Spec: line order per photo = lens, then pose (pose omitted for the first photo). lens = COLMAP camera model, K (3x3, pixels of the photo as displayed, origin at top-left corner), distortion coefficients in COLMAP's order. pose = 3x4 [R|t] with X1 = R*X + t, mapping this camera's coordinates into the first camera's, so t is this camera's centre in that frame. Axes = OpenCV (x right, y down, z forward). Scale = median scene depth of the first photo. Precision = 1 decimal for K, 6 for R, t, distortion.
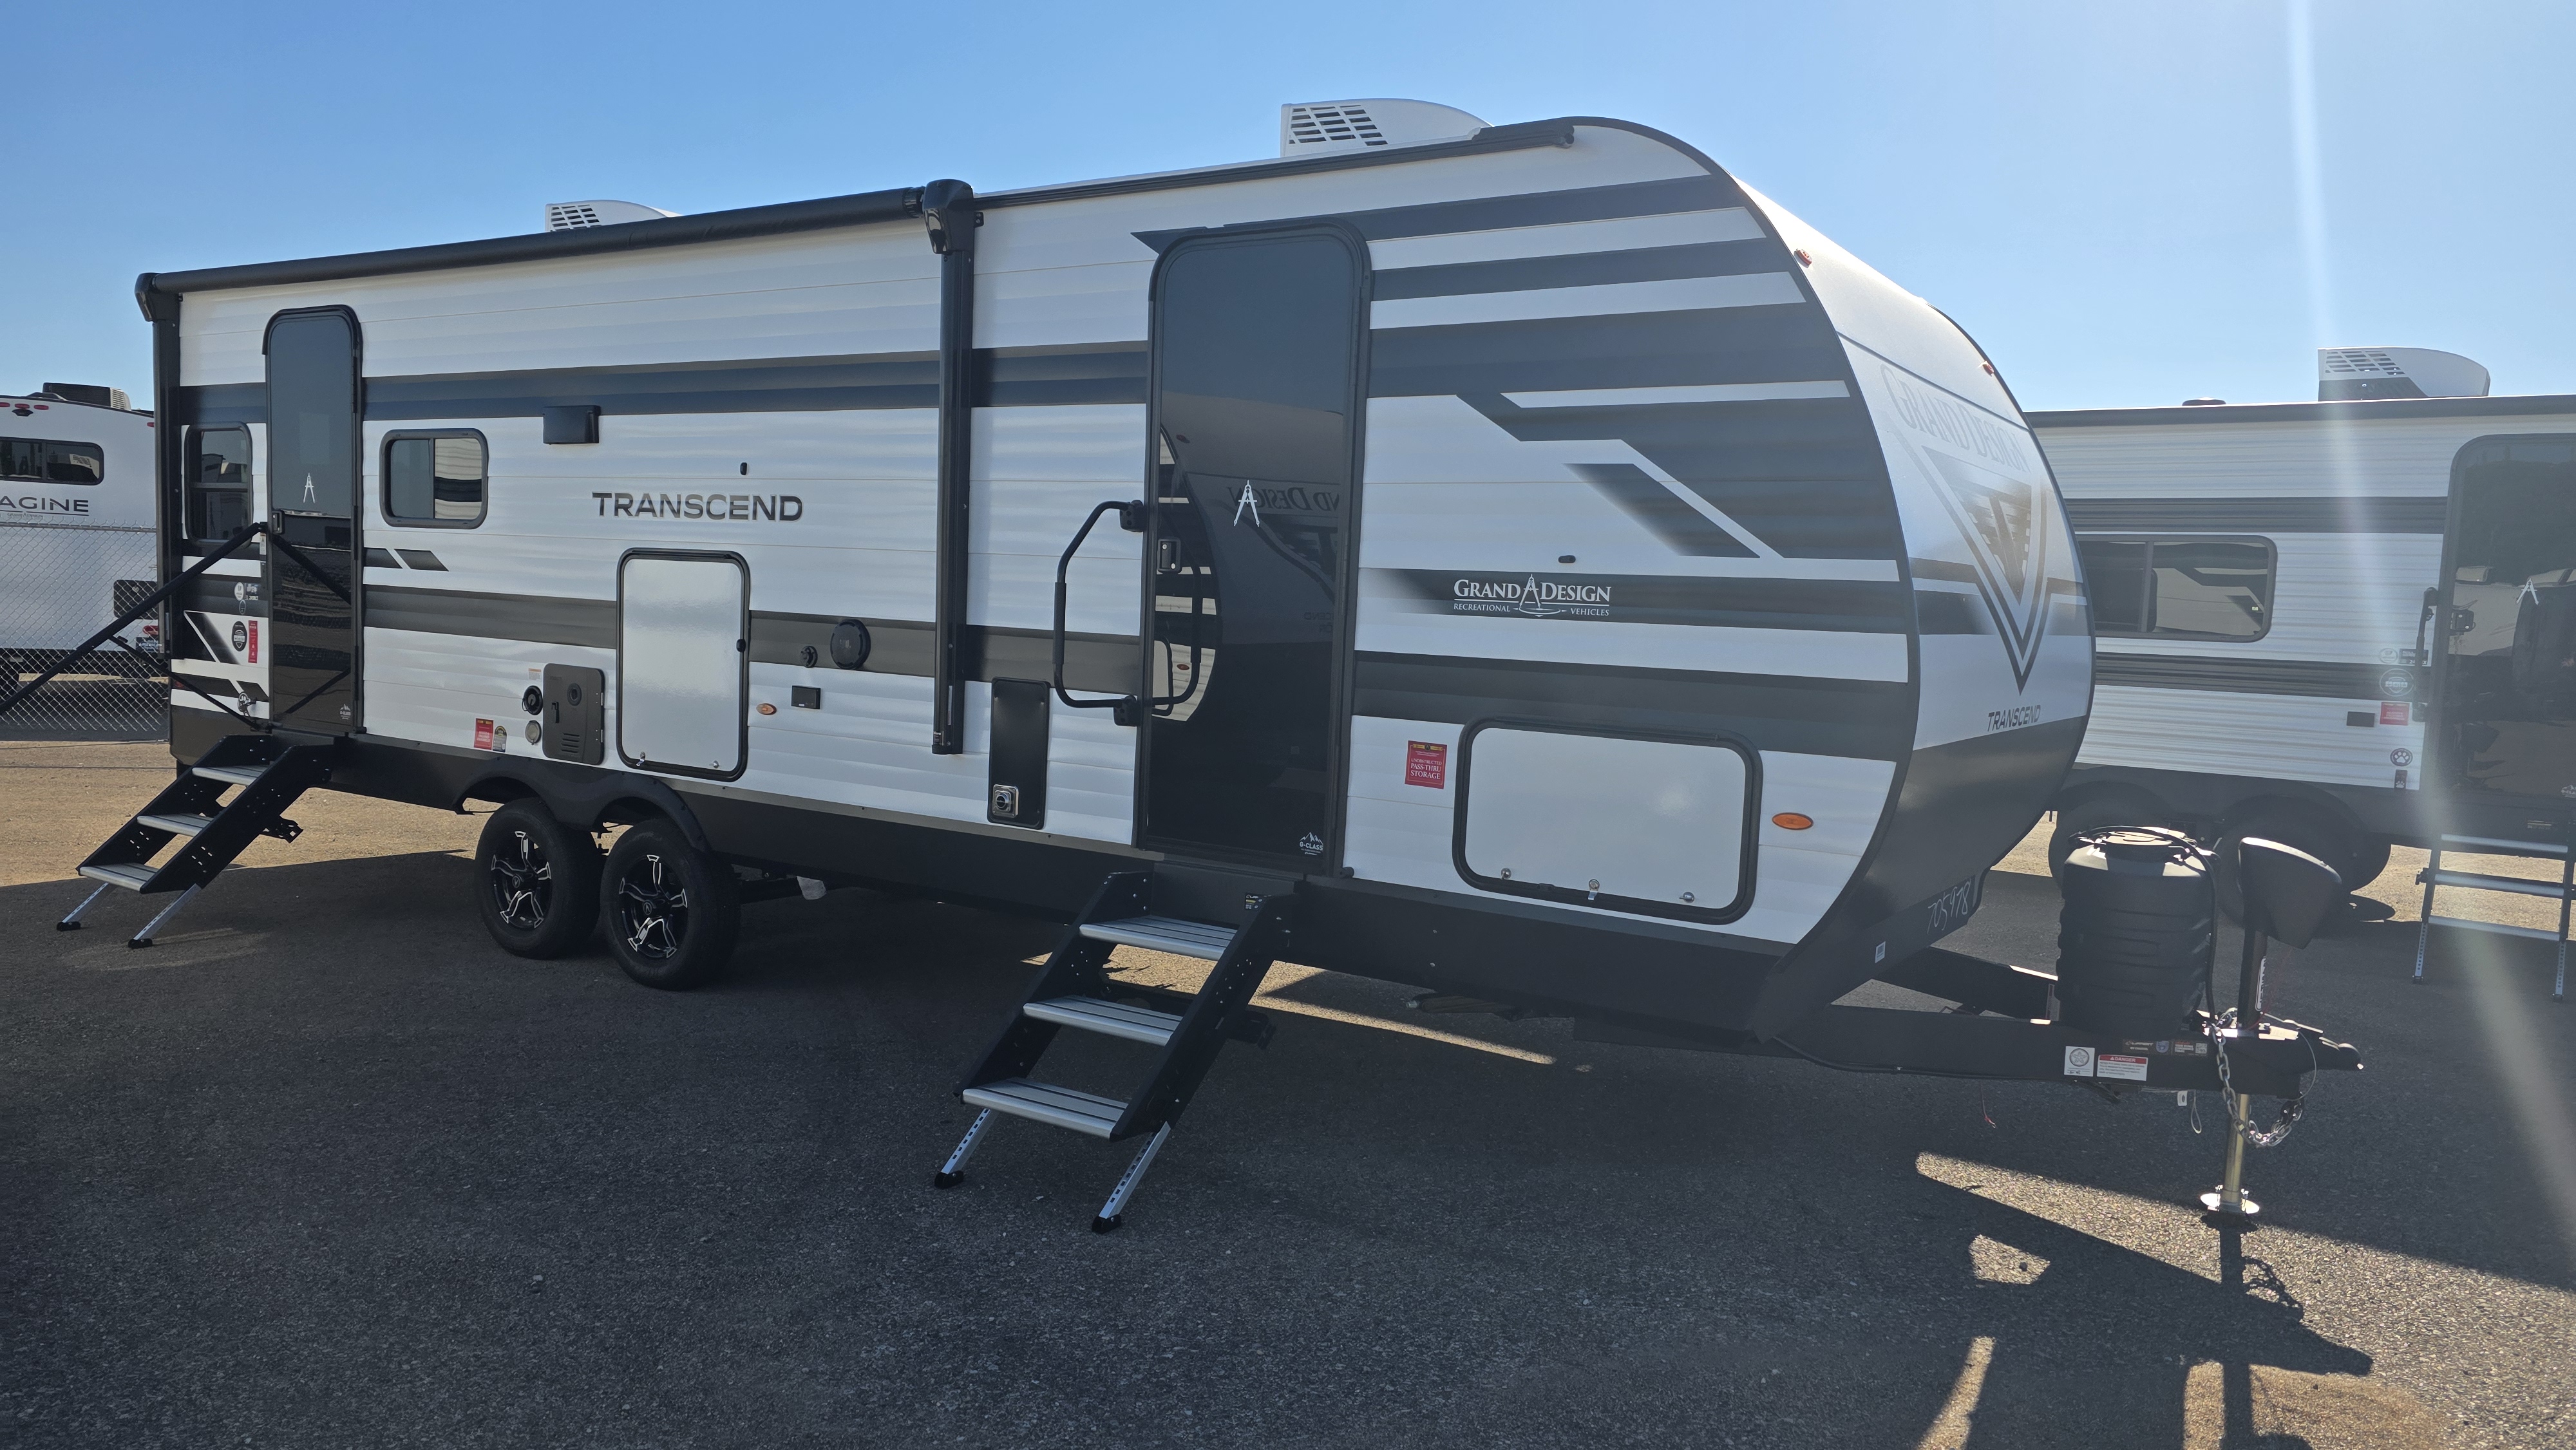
lens RADIAL K [[1737.4, 0, 1277.7], [0, 1737.4, 713.8], [0, 0, 1]] dist [0.030223, -0.019916]
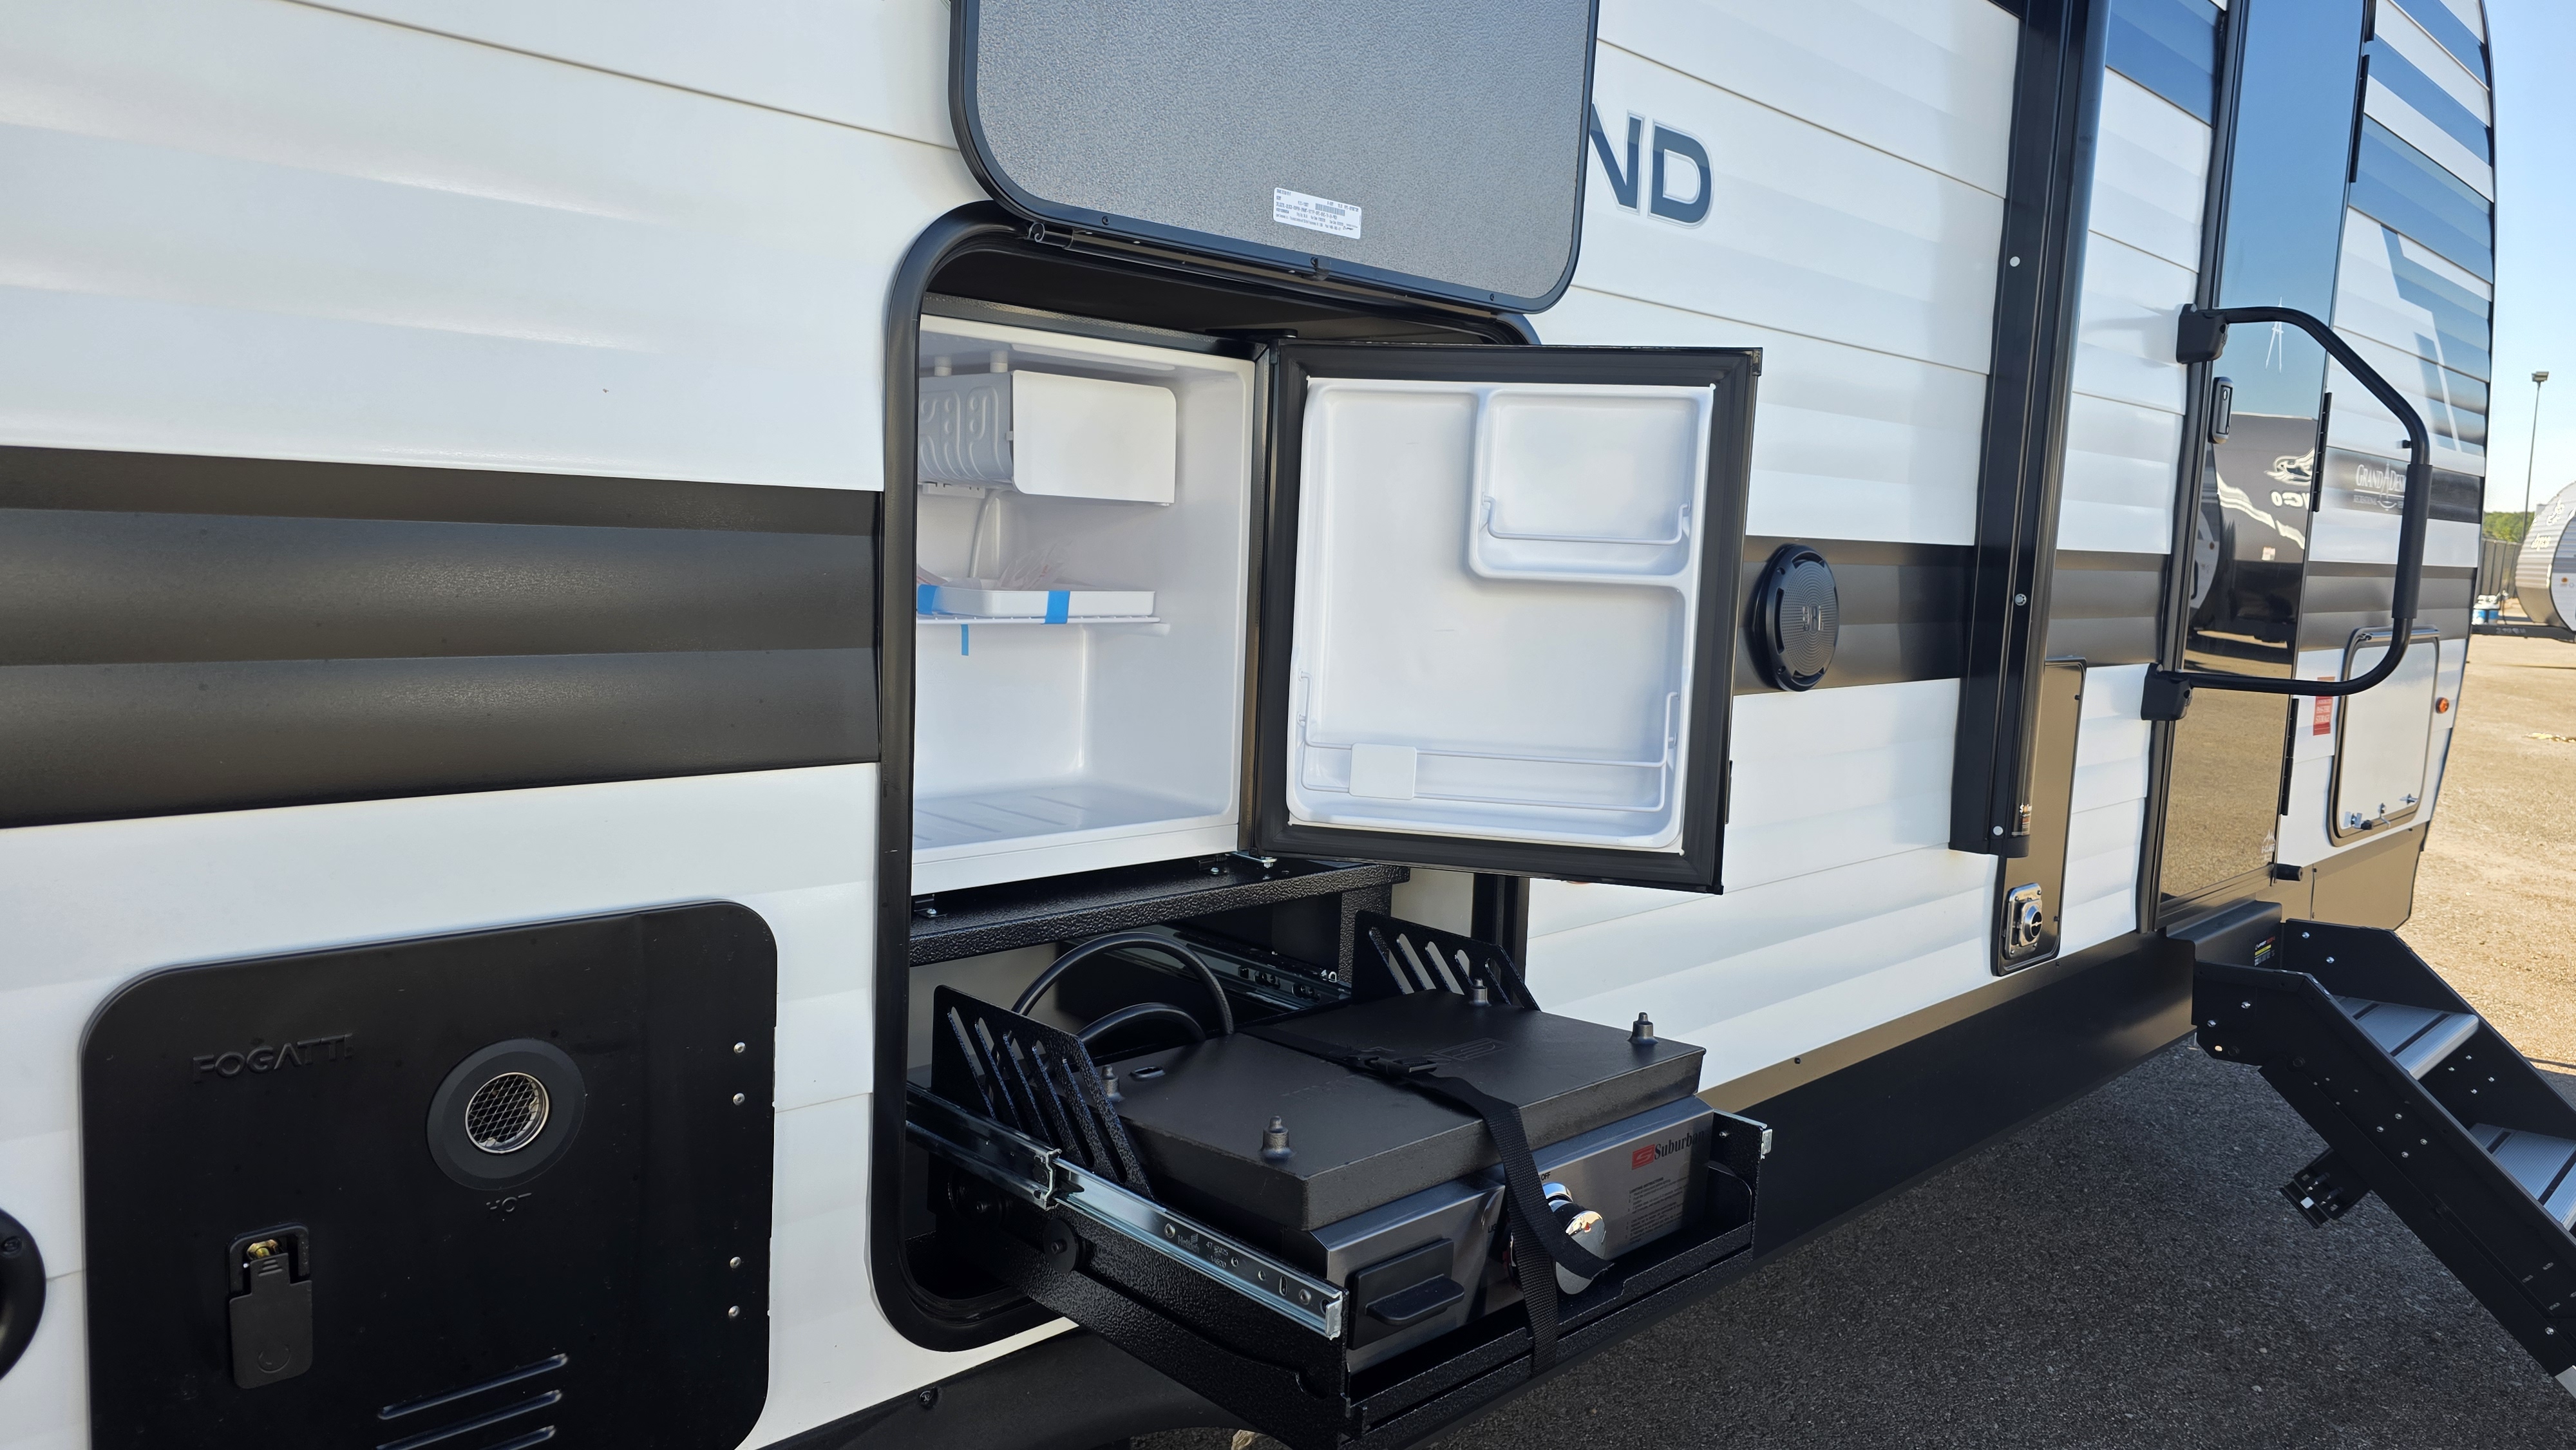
lens RADIAL K [[1737.4, 0, 1290.7], [0, 1737.4, 739.4], [0, 0, 1]] dist [0.030223, -0.019916]
pose [[0.193022, -0.153868, 0.969055, -0.541525], [0.041798, 0.988021, 0.148554, -0.063968], [-0.980304, 0.011830, 0.197141, 0.916386]]
